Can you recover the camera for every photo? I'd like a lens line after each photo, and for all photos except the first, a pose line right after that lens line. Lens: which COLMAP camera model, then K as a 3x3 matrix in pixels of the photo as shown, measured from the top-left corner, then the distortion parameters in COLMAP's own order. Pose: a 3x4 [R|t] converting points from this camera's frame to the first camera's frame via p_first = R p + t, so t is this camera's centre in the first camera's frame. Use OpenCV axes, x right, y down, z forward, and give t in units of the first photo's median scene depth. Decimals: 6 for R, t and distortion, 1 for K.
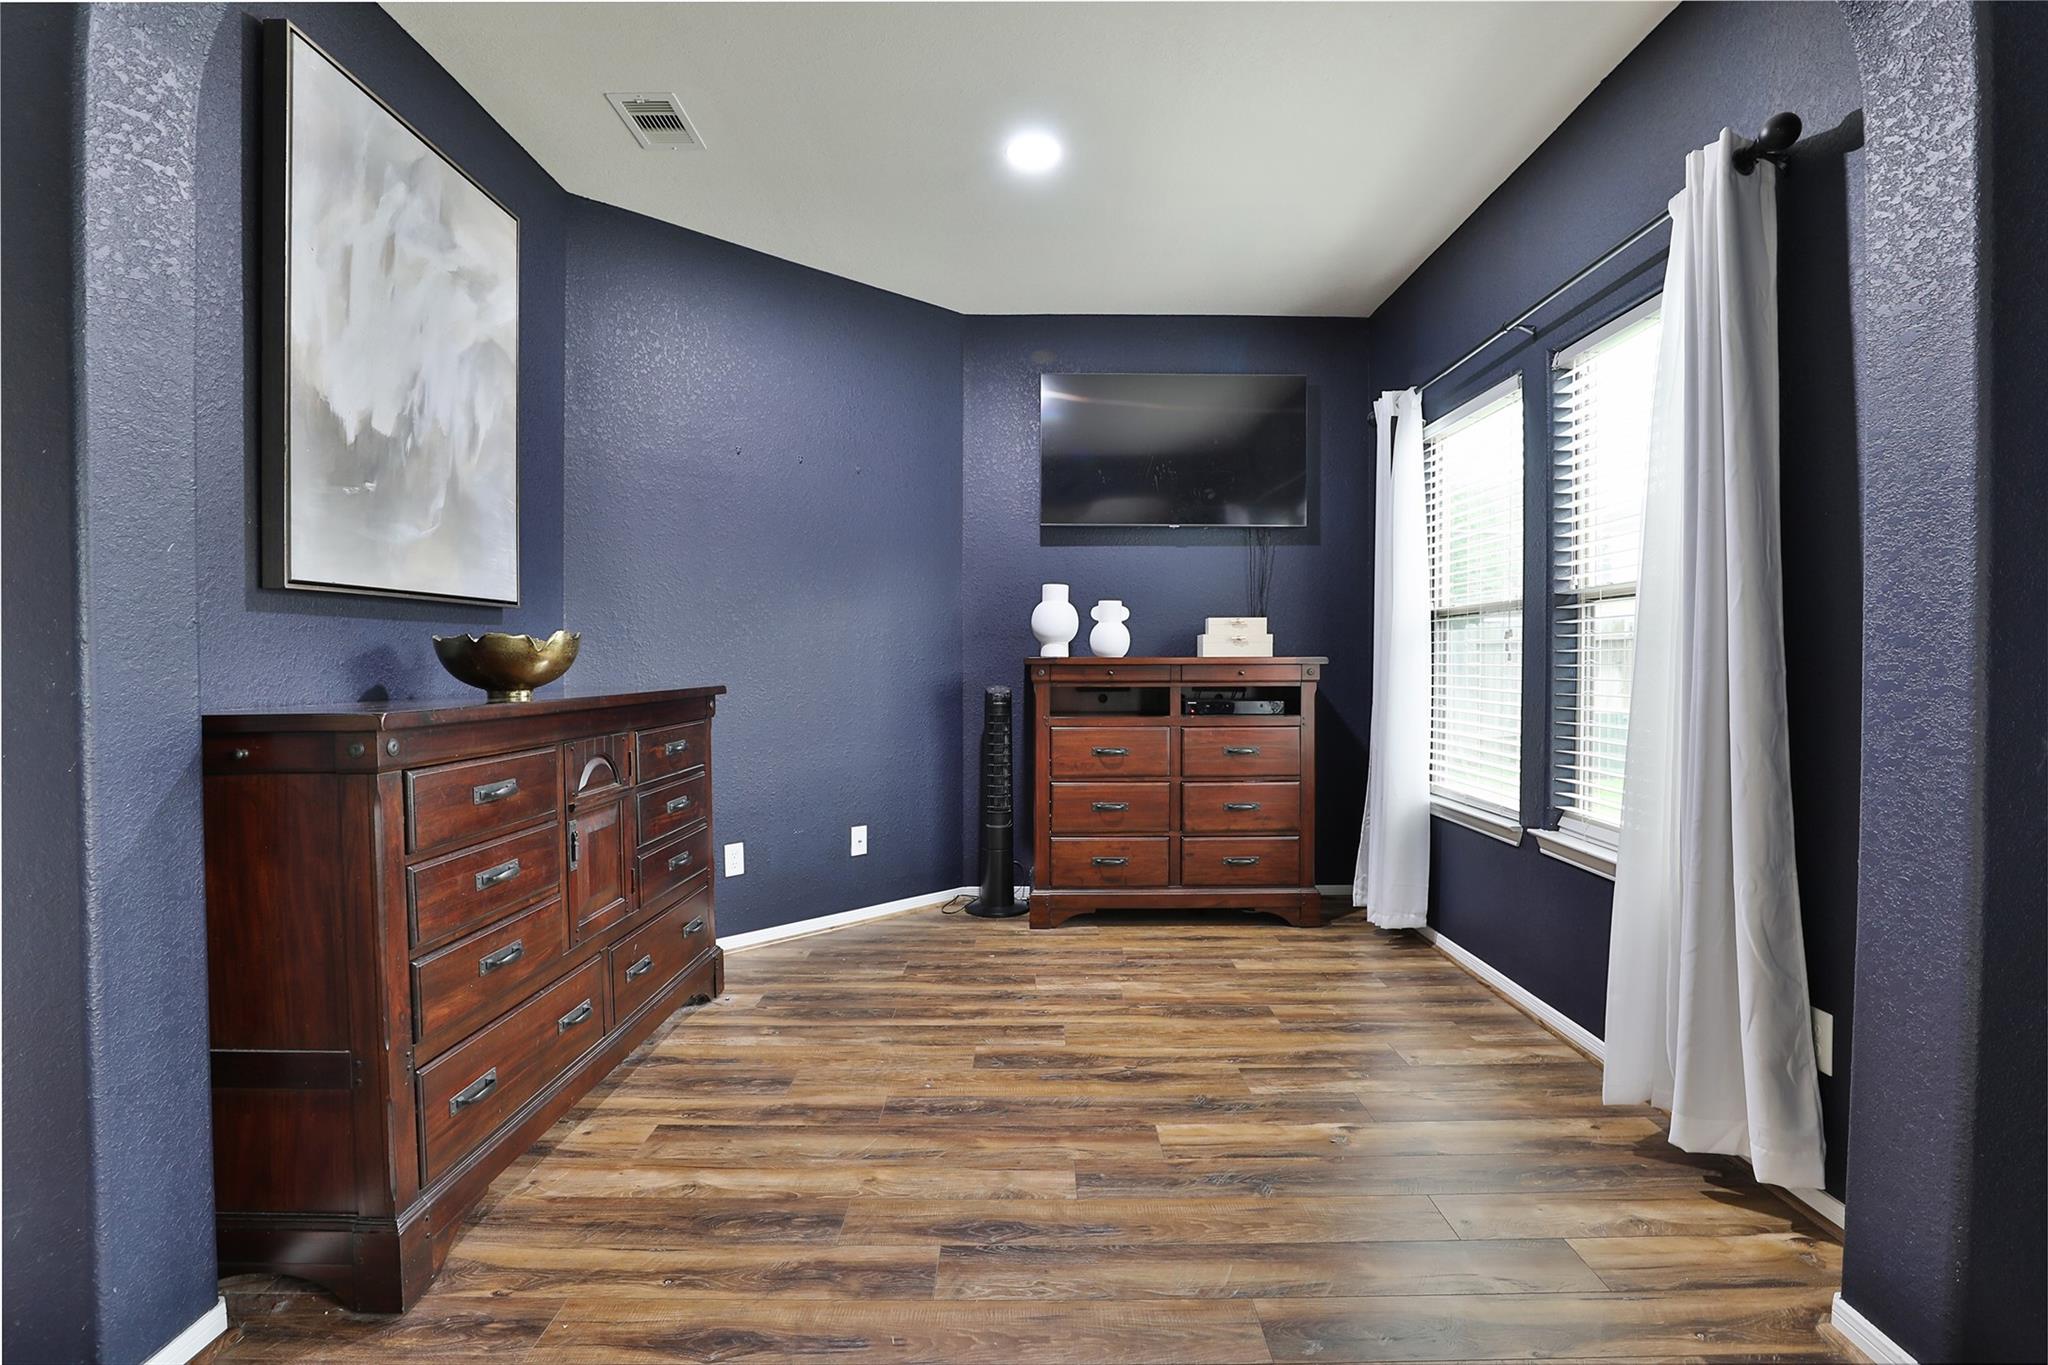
lens RADIAL K [[985.3, 0, 1030.2], [0, 985.3, 675.1], [0, 0, 1]] dist [-0.037724, 0.002211]
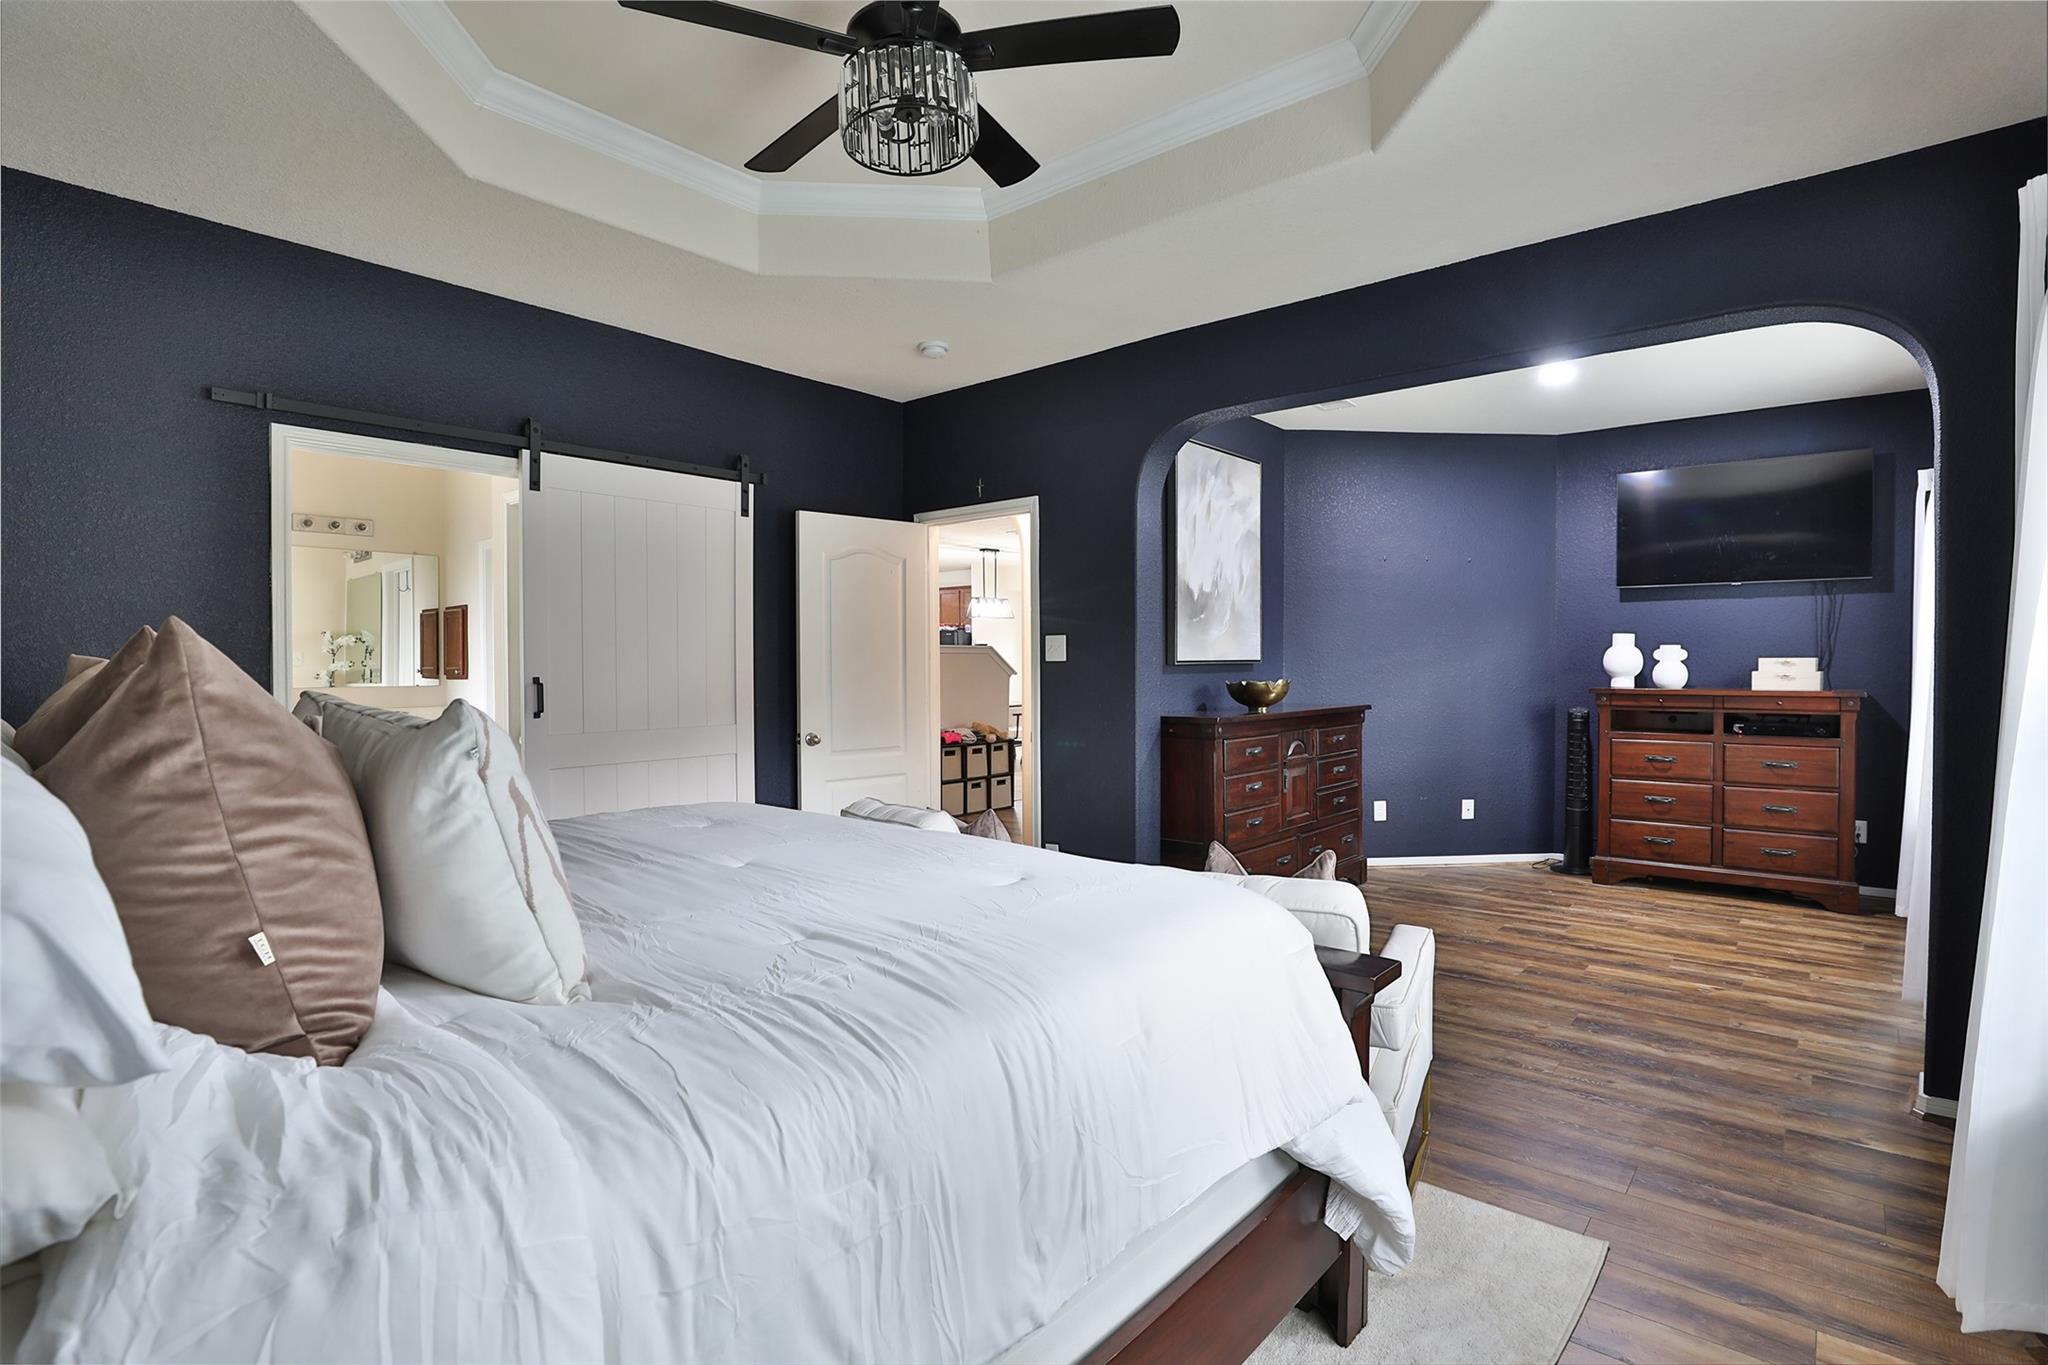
lens RADIAL K [[985.3, 0, 1031.3], [0, 985.3, 677.8], [0, 0, 1]] dist [-0.037724, 0.002211]
pose [[0.764871, 0.010406, -0.644099, 0.335928], [-0.009559, 0.999943, 0.004803, -0.038429], [0.644112, 0.002483, 0.764927, -0.688556]]
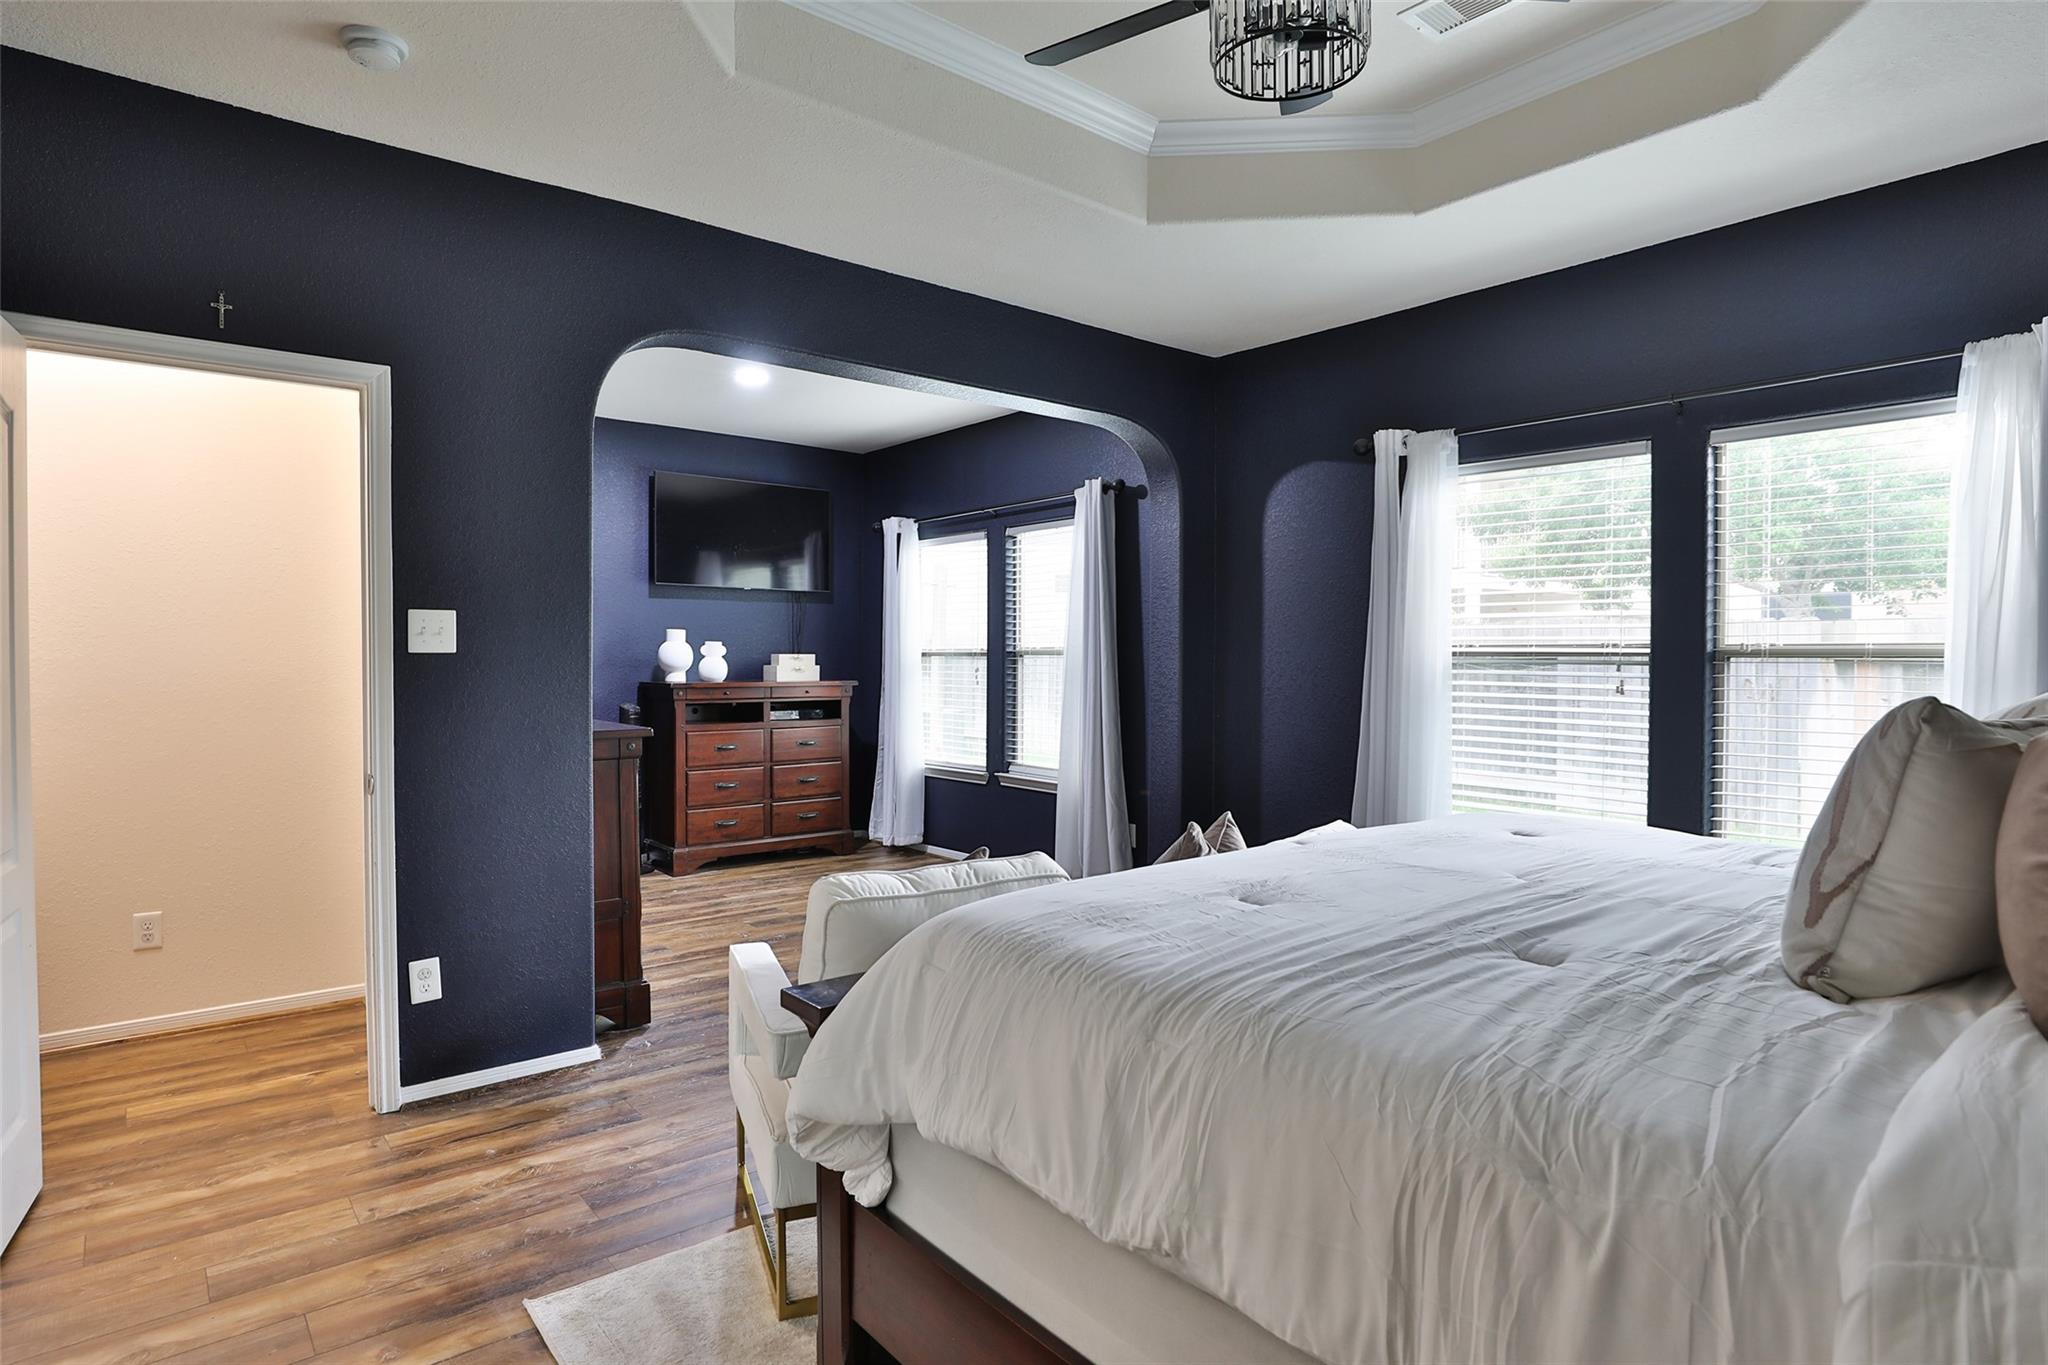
lens RADIAL K [[1112.1, 0, 1026.2], [0, 1112.1, 678.4], [0, 0, 1]] dist [-0.001742, -0.000177]
pose [[0.769232, -0.008219, 0.638917, -0.758711], [0.006637, 0.999966, 0.004873, -0.035003], [-0.638935, 0.000492, 0.769261, -0.654622]]
